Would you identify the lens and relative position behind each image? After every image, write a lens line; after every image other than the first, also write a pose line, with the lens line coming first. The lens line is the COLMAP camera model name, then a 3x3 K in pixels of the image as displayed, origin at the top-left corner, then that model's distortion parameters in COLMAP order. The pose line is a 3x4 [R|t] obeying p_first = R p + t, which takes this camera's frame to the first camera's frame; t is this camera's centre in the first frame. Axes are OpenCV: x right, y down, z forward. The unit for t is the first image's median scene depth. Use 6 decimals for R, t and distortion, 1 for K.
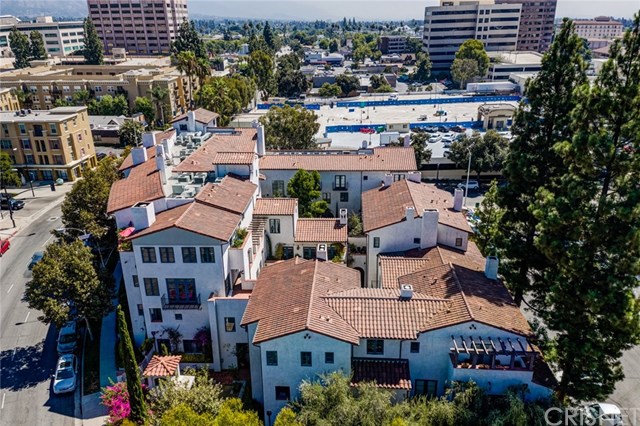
lens RADIAL K [[488.3, 0, 320.0], [0, 488.3, 213.0], [0, 0, 1]] dist [0.211516, -0.288312]
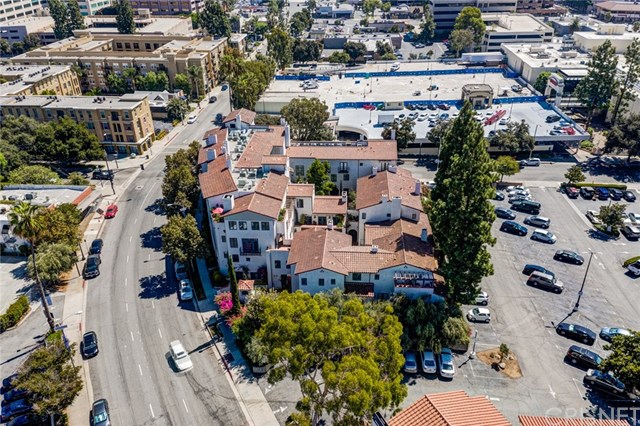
lens RADIAL K [[488.3, 0, 320.0], [0, 488.3, 213.0], [0, 0, 1]] dist [0.211516, -0.288312]
pose [[0.999809, 0.008703, -0.017524, -0.000777], [-0.006521, 0.992634, 0.120976, -0.099196], [0.018448, -0.120839, 0.992501, -0.416296]]
